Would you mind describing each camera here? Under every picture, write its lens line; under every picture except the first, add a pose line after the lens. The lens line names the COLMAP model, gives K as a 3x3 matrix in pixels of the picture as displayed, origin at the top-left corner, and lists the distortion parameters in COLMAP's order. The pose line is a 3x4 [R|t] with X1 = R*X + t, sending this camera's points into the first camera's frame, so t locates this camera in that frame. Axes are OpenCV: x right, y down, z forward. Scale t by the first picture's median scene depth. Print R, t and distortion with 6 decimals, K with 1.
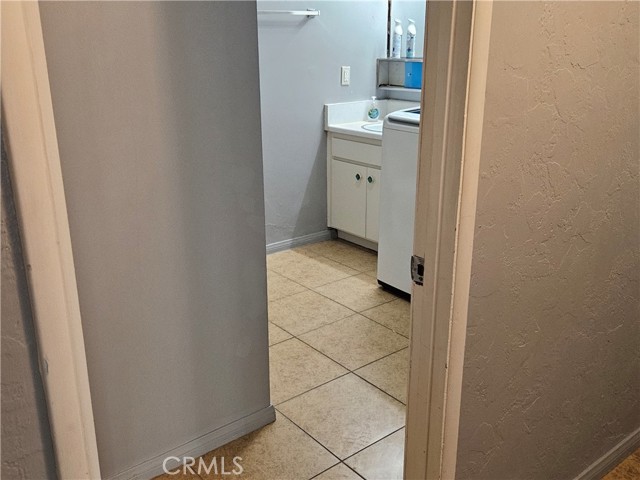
lens RADIAL K [[627.7, 0, 320.0], [0, 627.7, 240.0], [0, 0, 1]] dist [0.011781, 0.002586]
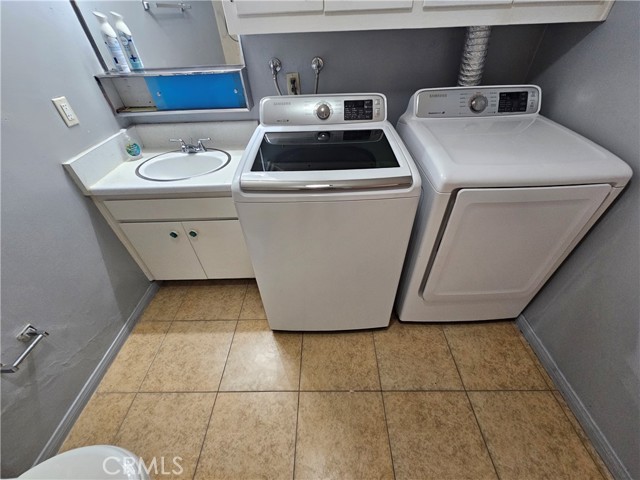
lens RADIAL K [[256.1, 0, 318.0], [0, 256.1, 233.3], [0, 0, 1]] dist [-0.001165, -0.000167]
pose [[0.626134, -0.513892, 0.586405, -0.020459], [0.267851, 0.848070, 0.457202, -0.202582], [-0.732265, -0.129201, 0.668652, 0.587856]]
